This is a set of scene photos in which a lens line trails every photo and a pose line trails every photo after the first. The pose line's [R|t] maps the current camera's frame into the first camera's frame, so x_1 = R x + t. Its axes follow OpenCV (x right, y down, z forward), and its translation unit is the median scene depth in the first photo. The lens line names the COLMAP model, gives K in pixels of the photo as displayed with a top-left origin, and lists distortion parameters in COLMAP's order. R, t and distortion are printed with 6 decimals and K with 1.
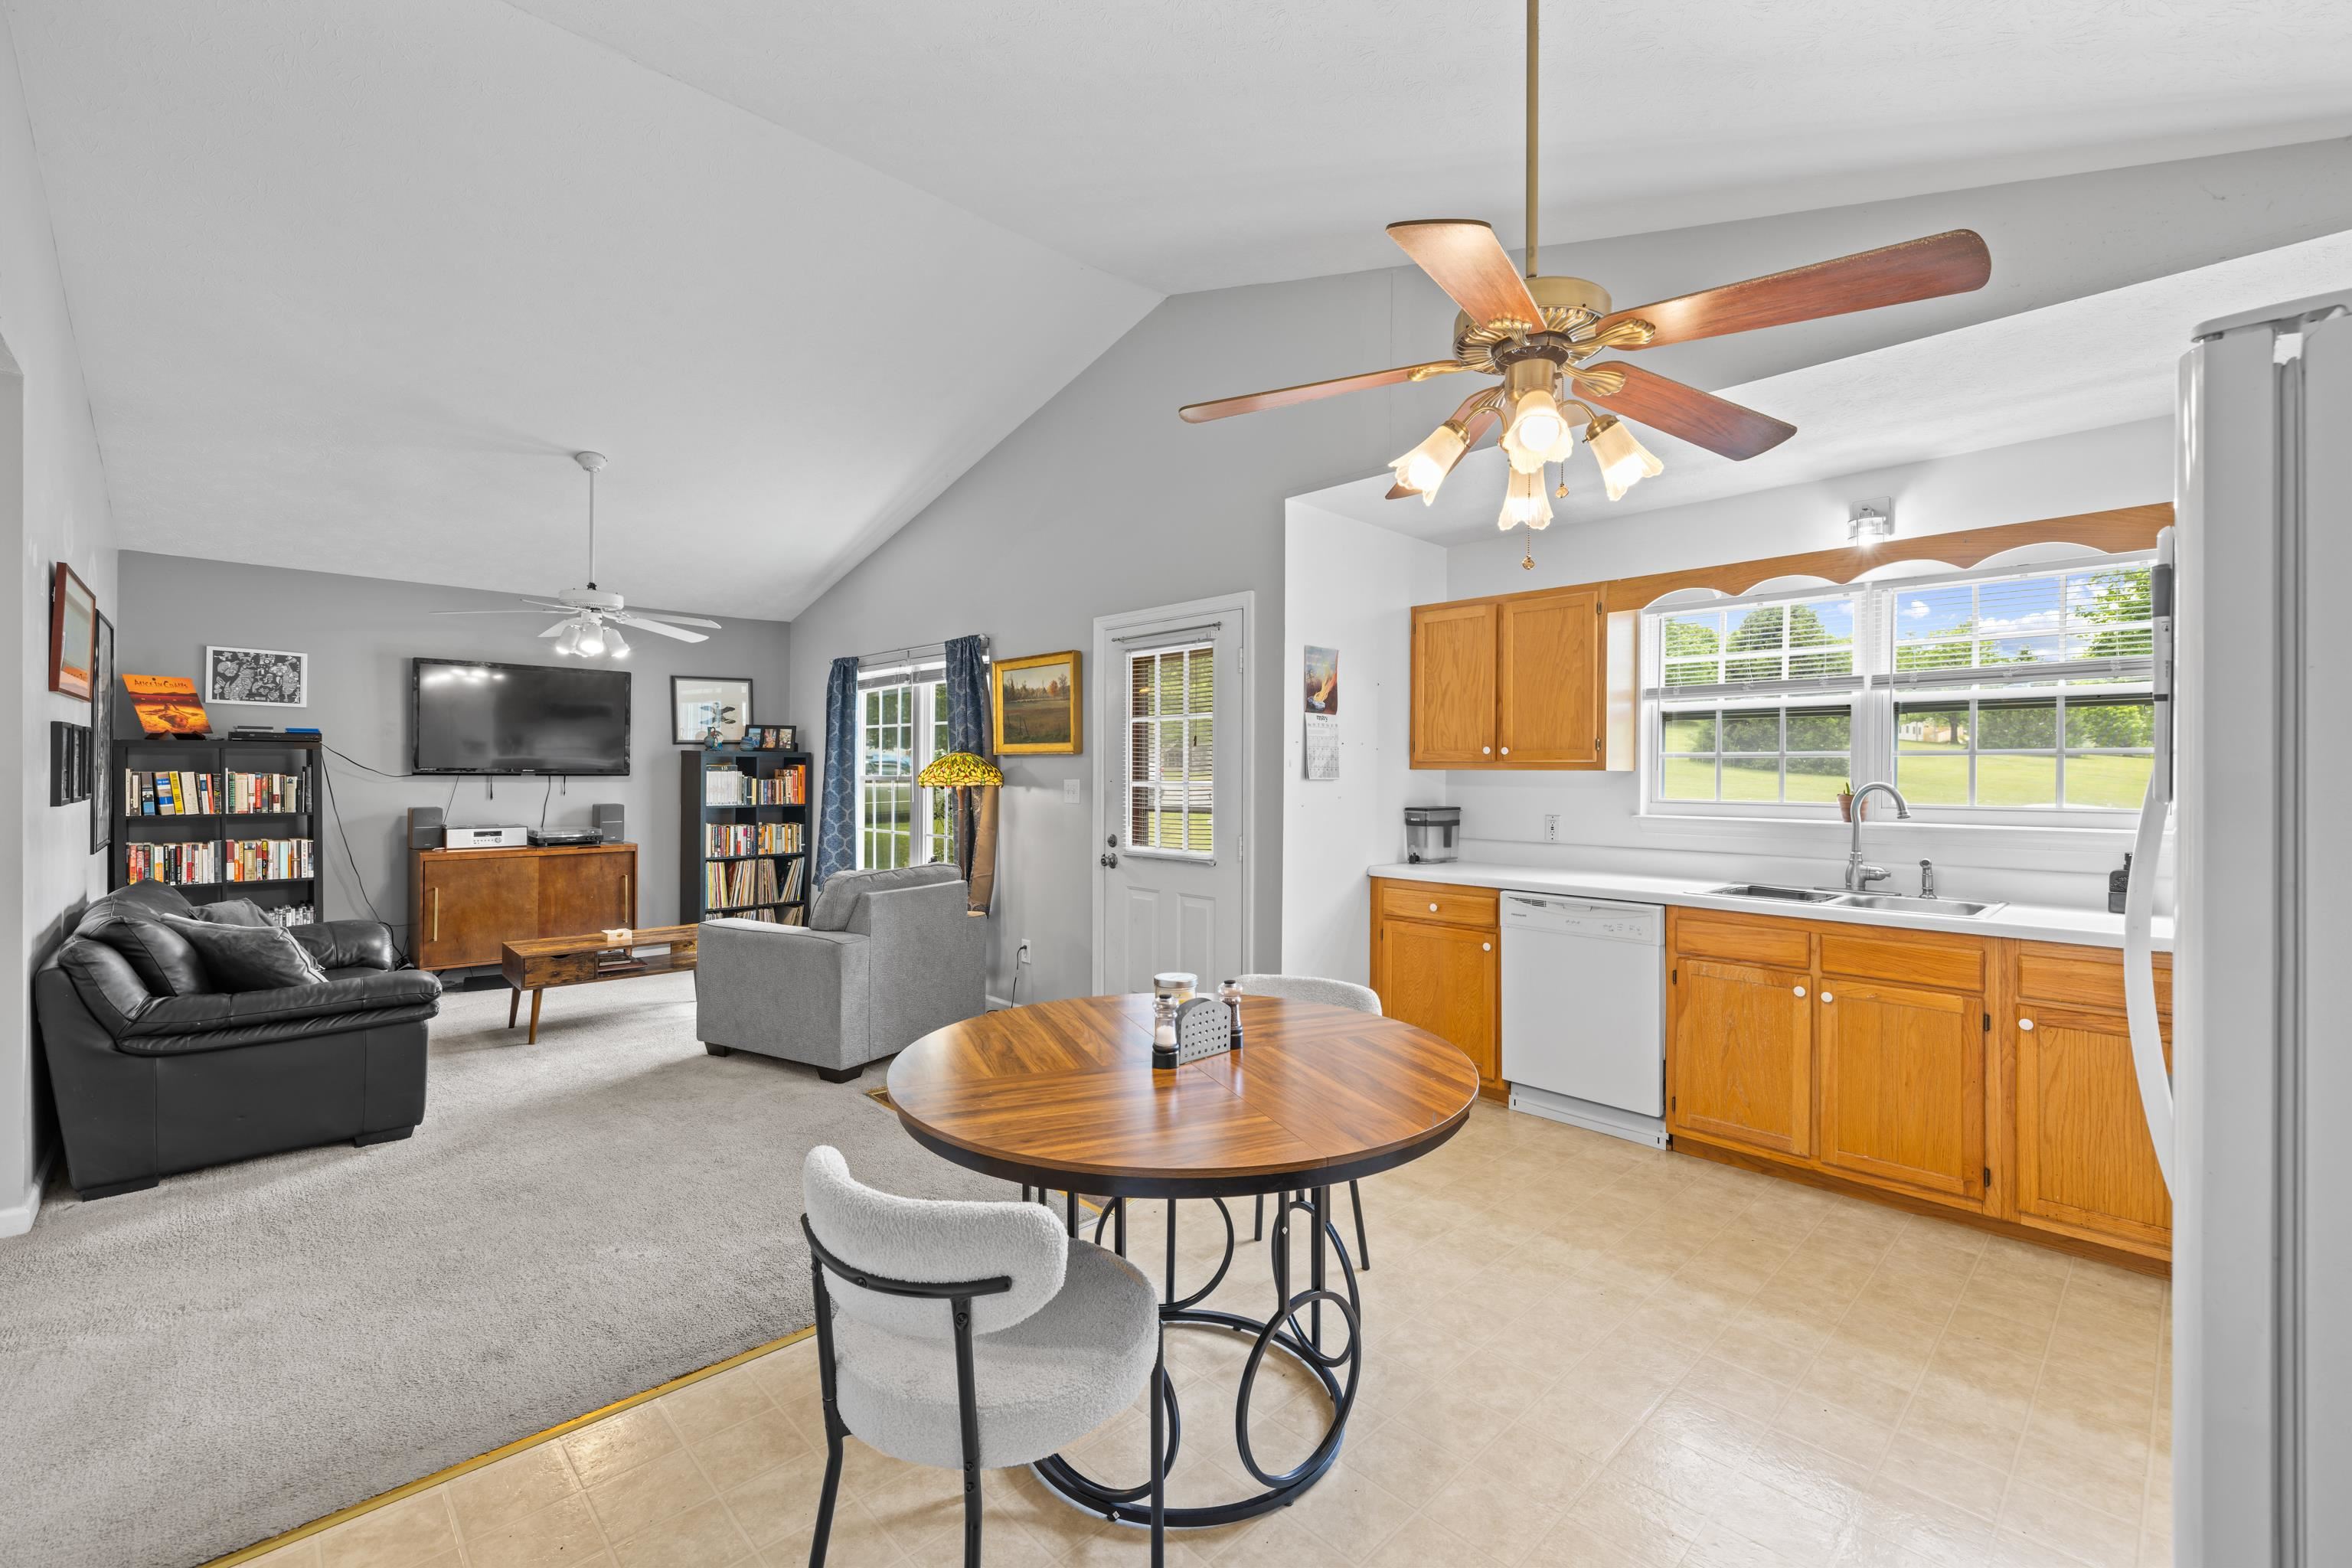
lens RADIAL K [[984.1, 0, 1177.1], [0, 984.1, 777.2], [0, 0, 1]] dist [-0.000834, 0.000453]
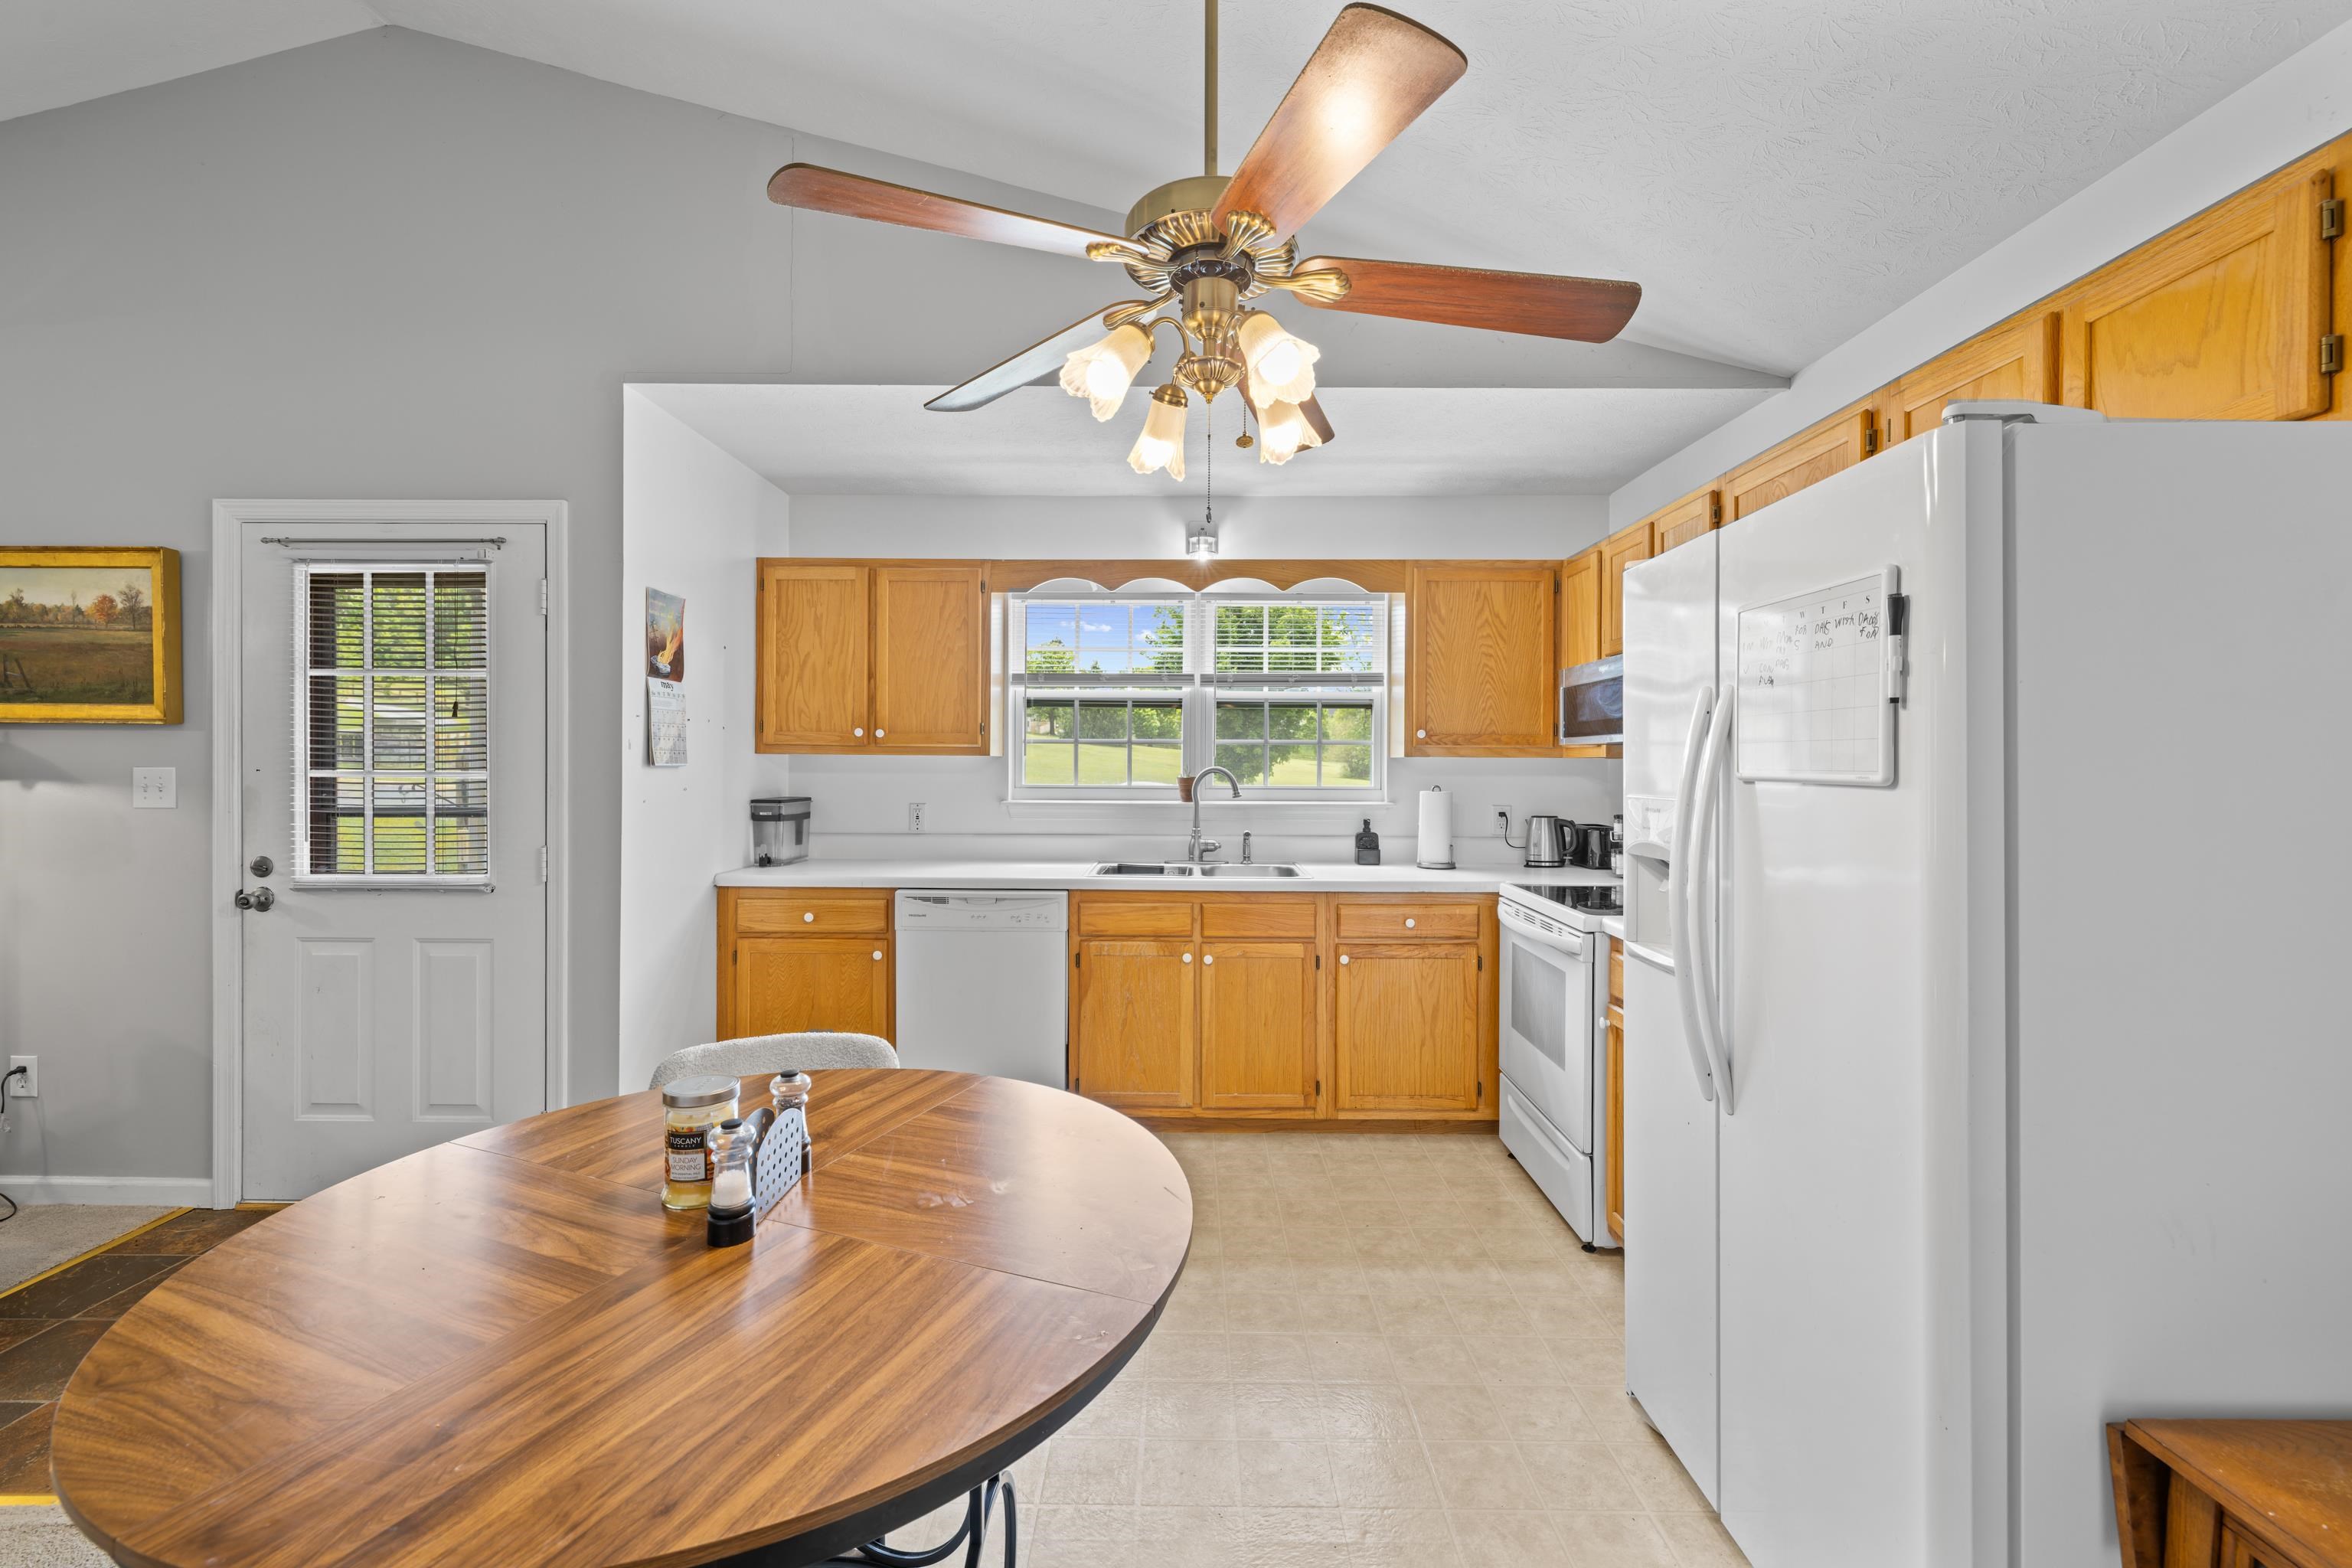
lens RADIAL K [[989.8, 0, 1175.1], [0, 989.8, 768.7], [0, 0, 1]] dist [0.000090, 0.000514]
pose [[0.698022, -0.005678, 0.716054, -0.113117], [0.000654, 0.999973, 0.007292, -0.000933], [-0.716076, -0.004622, 0.698007, 0.163268]]
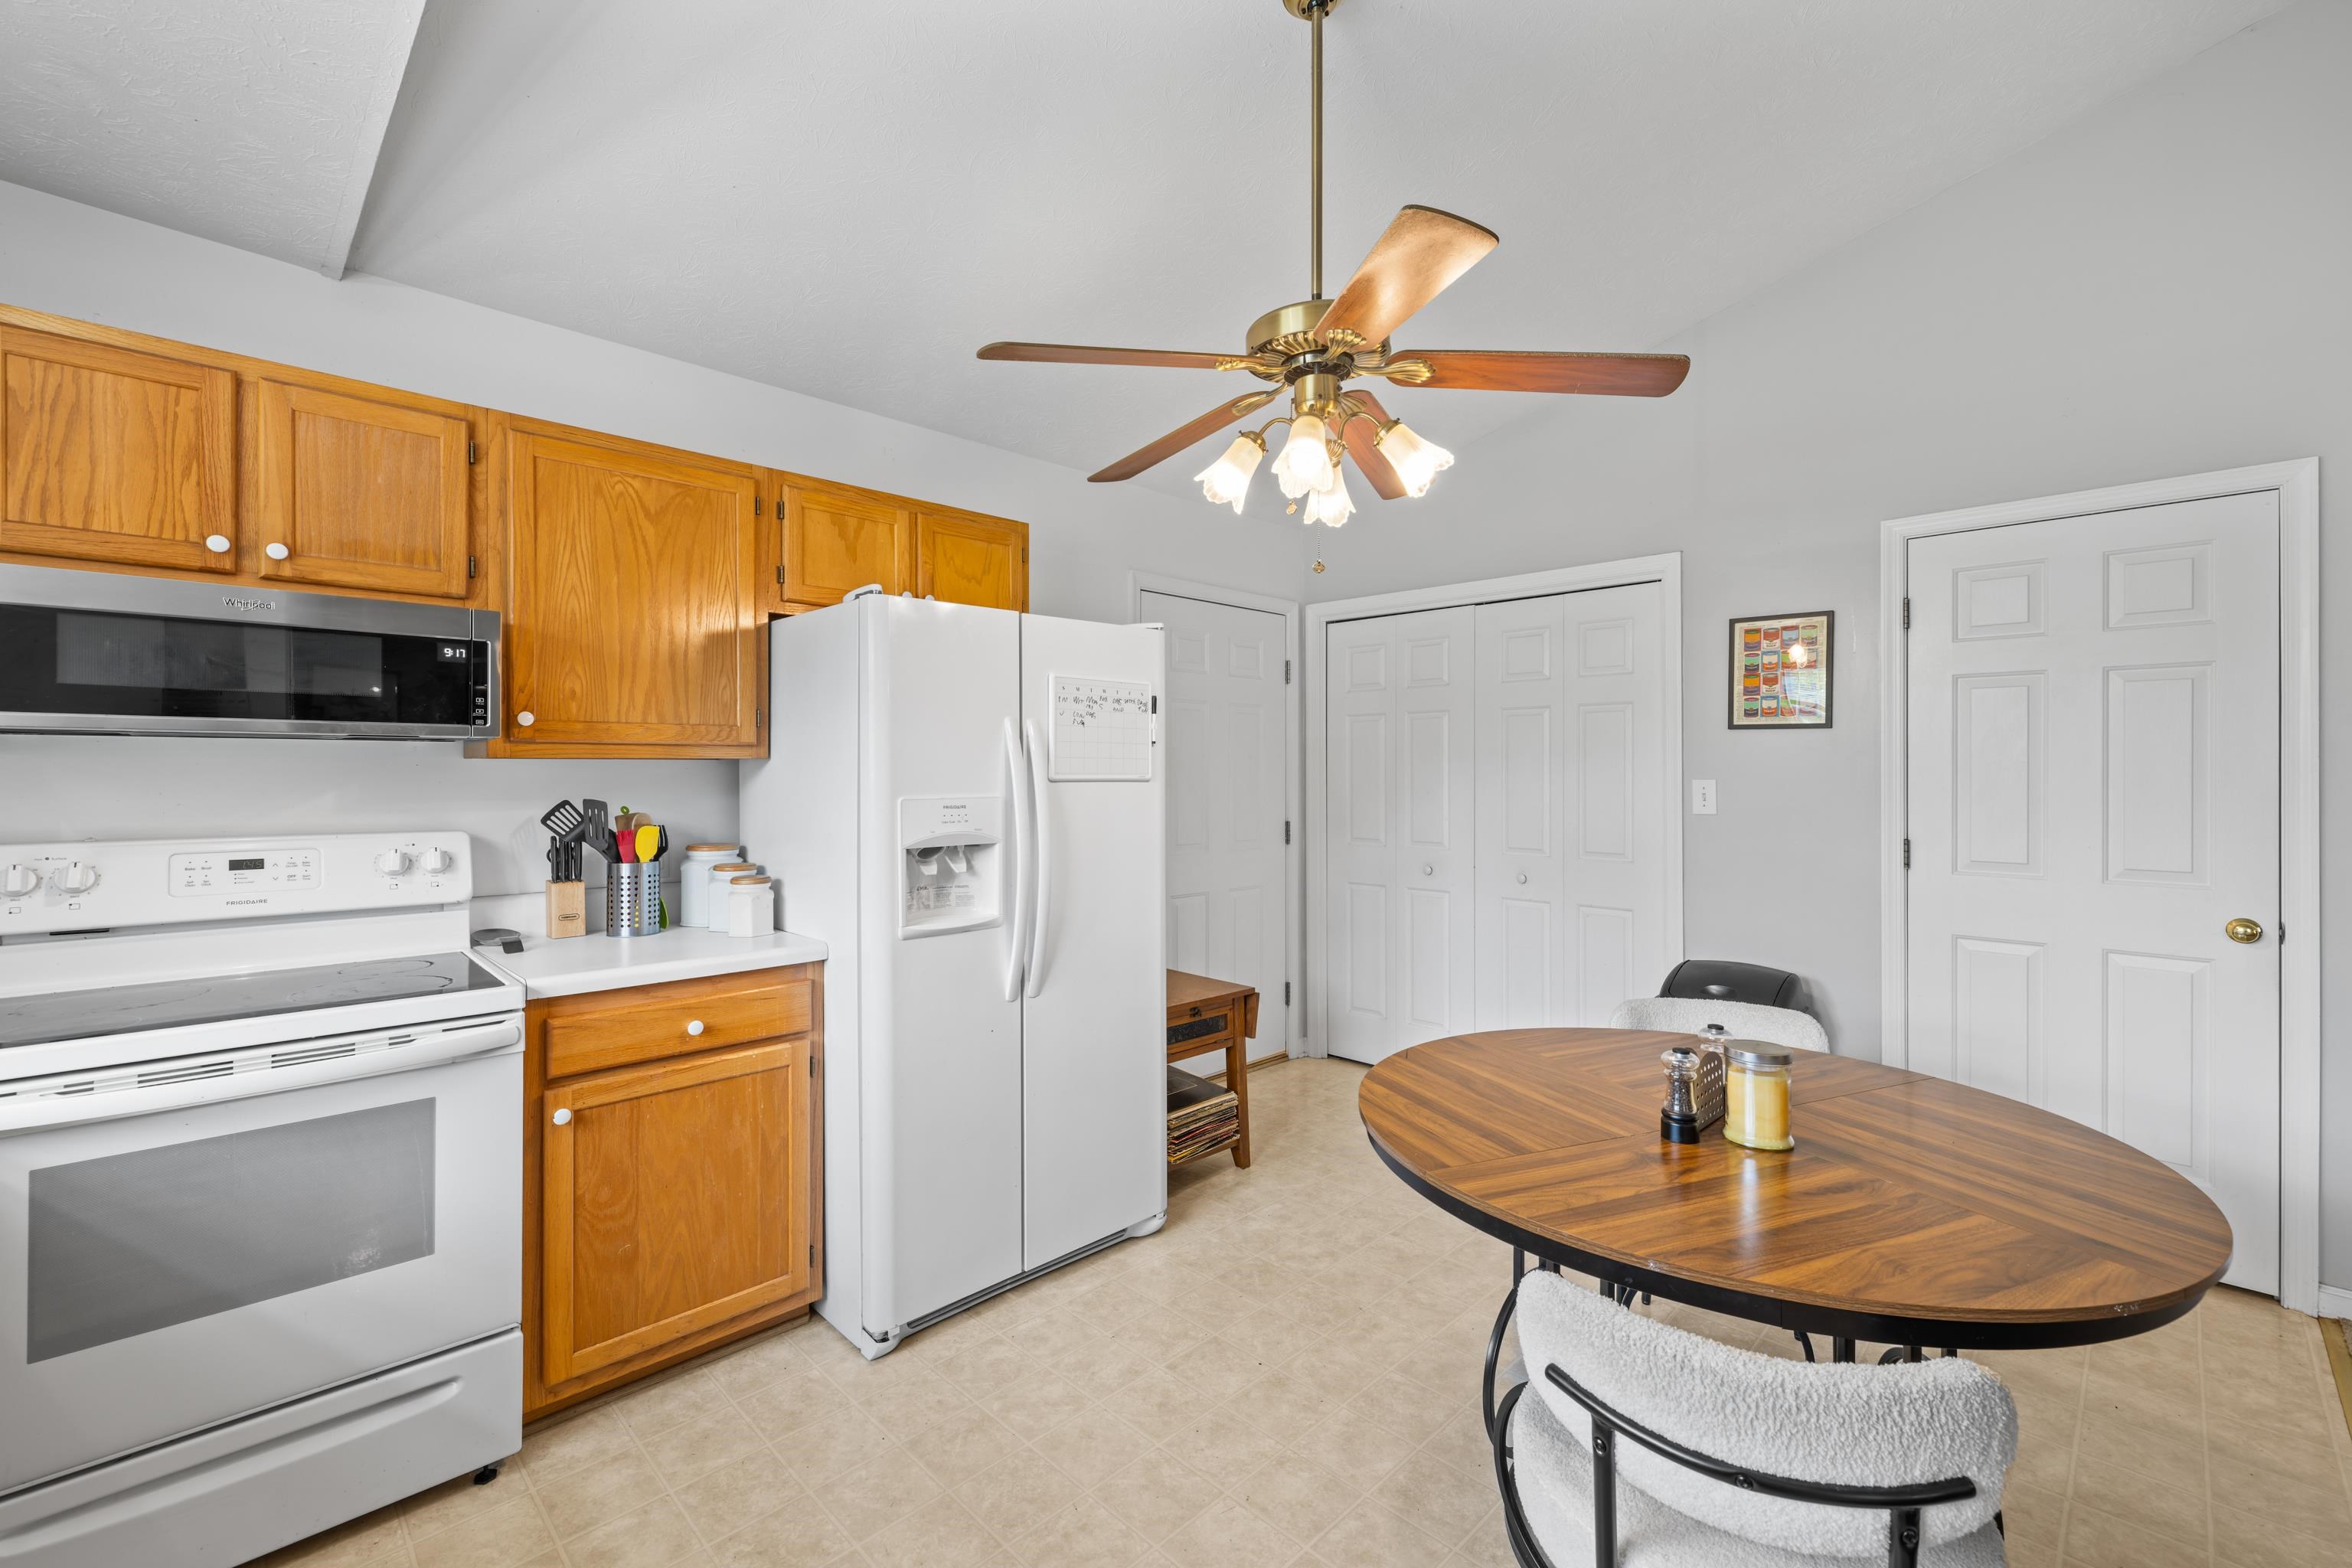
lens RADIAL K [[989.8, 0, 1175.1], [0, 989.8, 768.7], [0, 0, 1]] dist [0.000090, 0.000514]
pose [[-0.999710, -0.004030, -0.023761, 0.209323], [-0.003981, 0.999990, -0.002109, 0.000238], [0.023769, -0.002014, -0.999715, 0.807881]]
